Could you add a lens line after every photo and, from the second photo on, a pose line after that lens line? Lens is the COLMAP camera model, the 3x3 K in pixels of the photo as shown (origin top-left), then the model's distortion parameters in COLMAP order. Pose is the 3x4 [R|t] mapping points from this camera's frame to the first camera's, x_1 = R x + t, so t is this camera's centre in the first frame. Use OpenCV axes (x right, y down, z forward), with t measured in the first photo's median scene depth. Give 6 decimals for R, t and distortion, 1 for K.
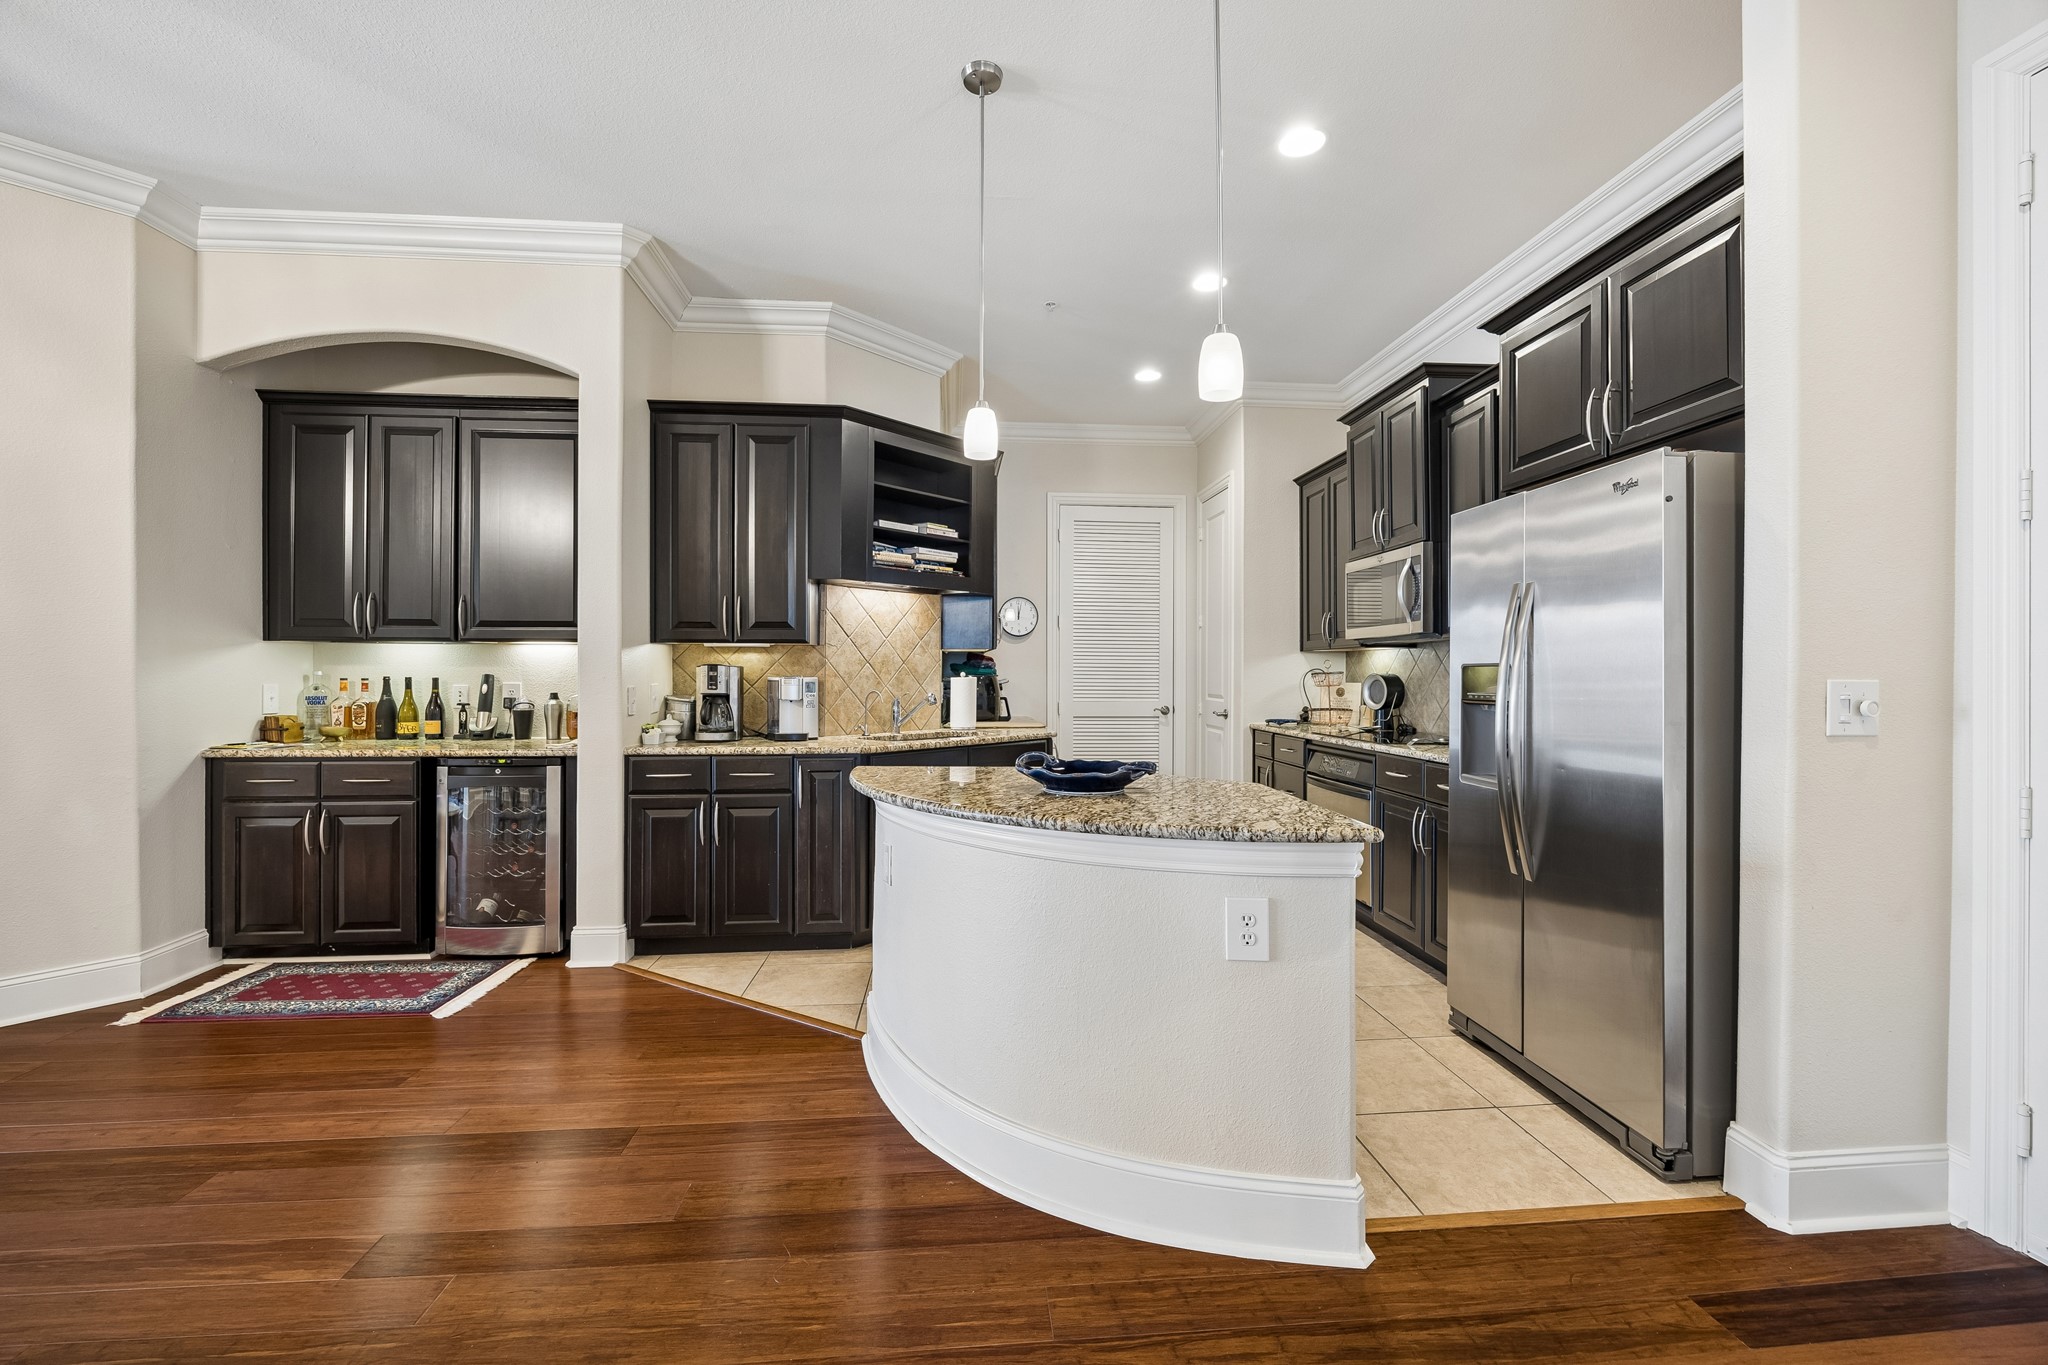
lens RADIAL K [[865.8, 0, 1026.8], [0, 865.8, 670.5], [0, 0, 1]] dist [-0.013247, 0.000015]
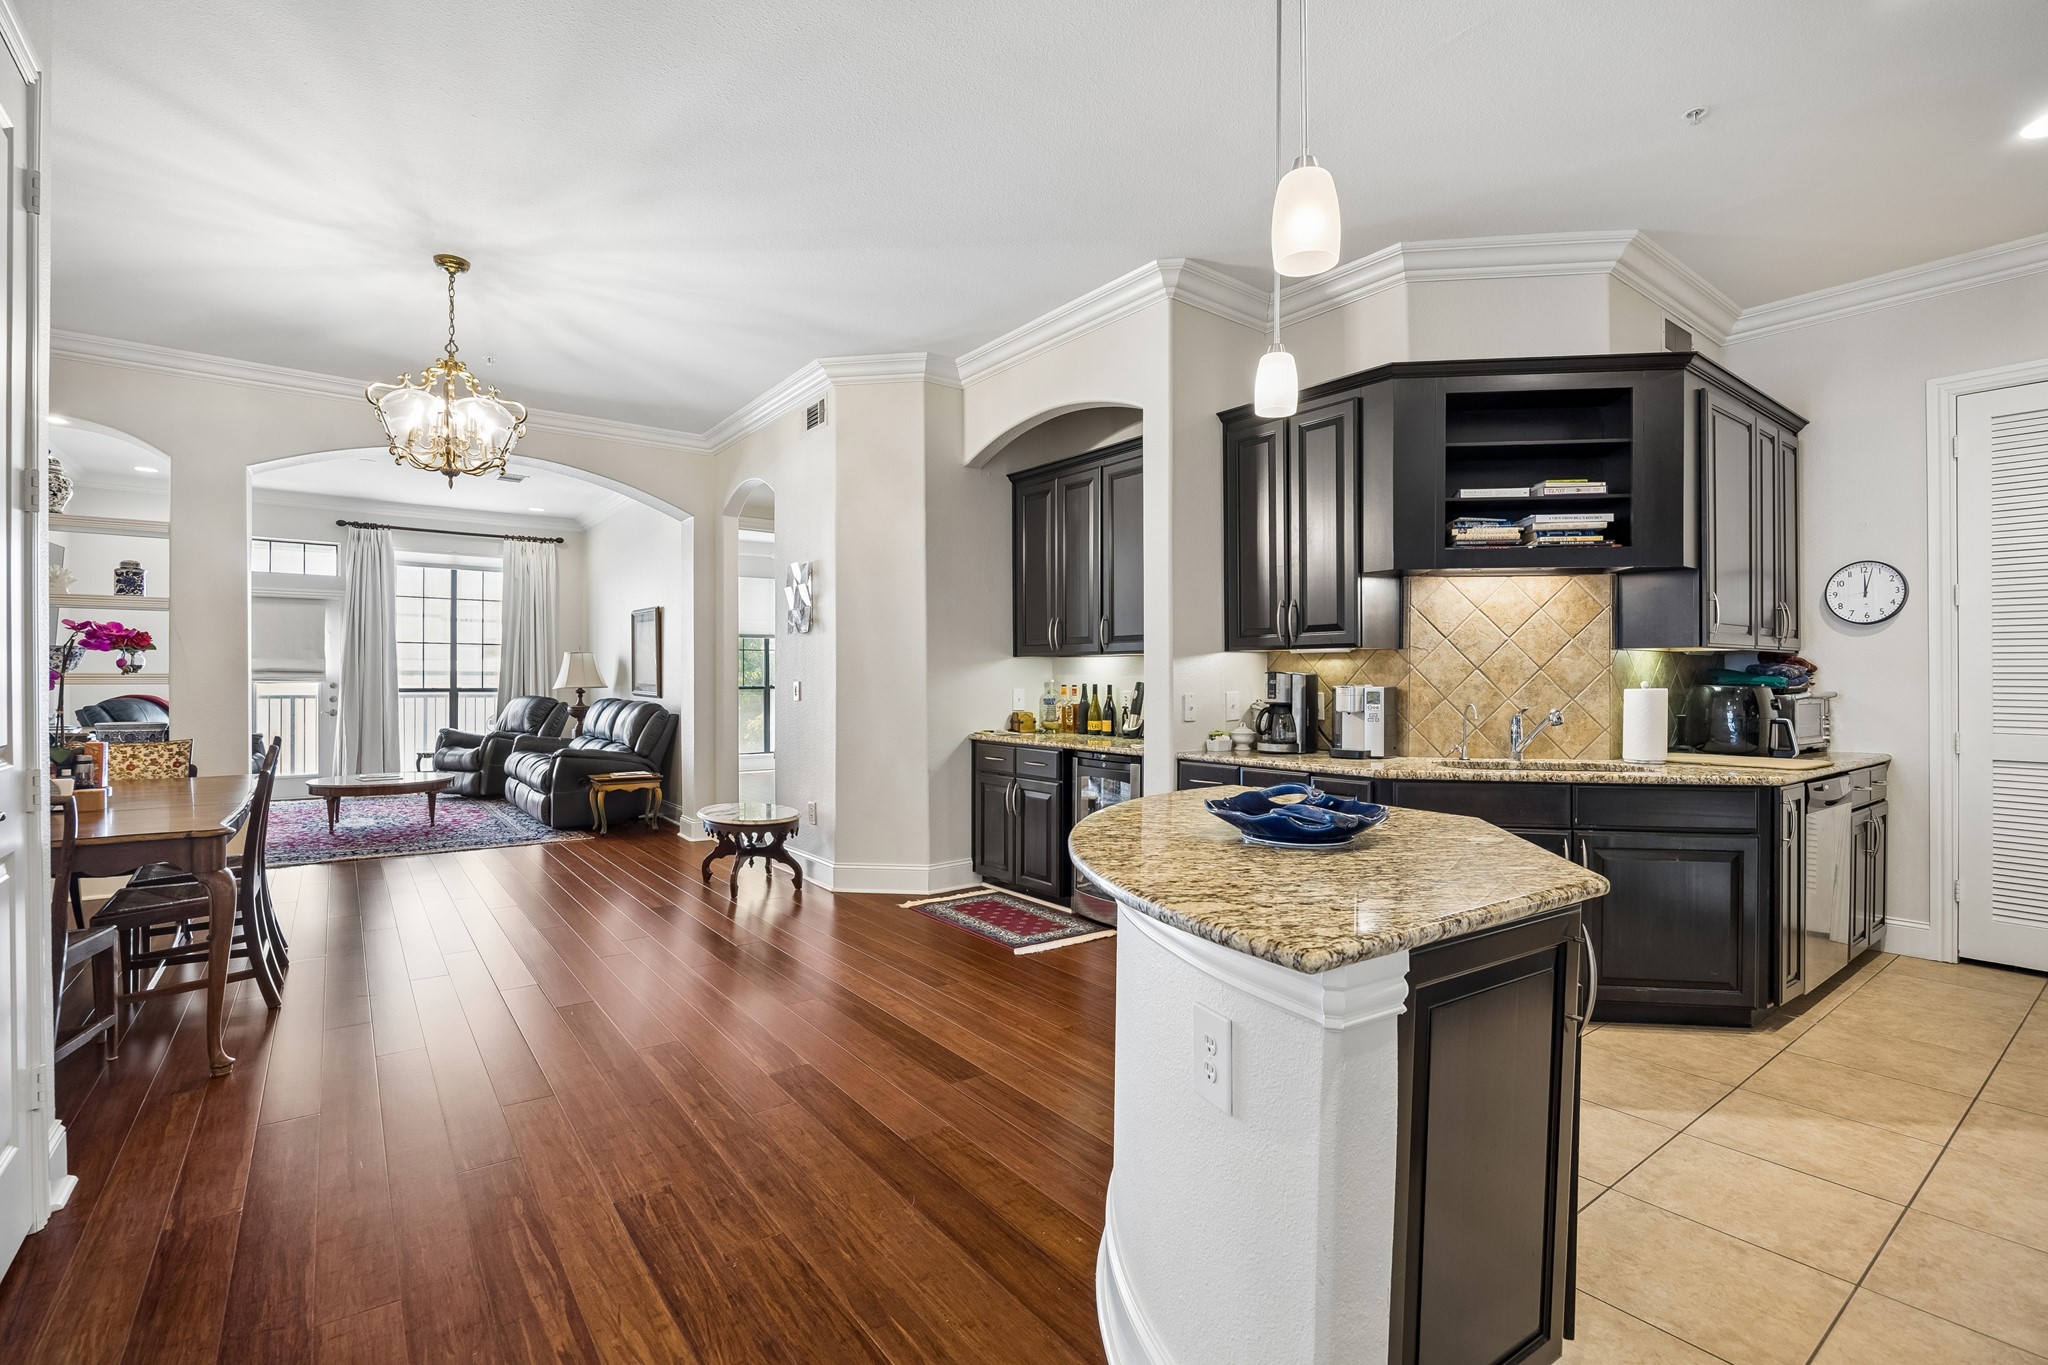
lens RADIAL K [[930.3, 0, 1030.7], [0, 930.3, 682.0], [0, 0, 1]] dist [-0.026079, 0.000171]
pose [[0.526071, 0.002554, -0.850437, 0.366327], [-0.000944, 0.999997, 0.002419, 0.001559], [0.850440, -0.000470, 0.526071, 0.228609]]
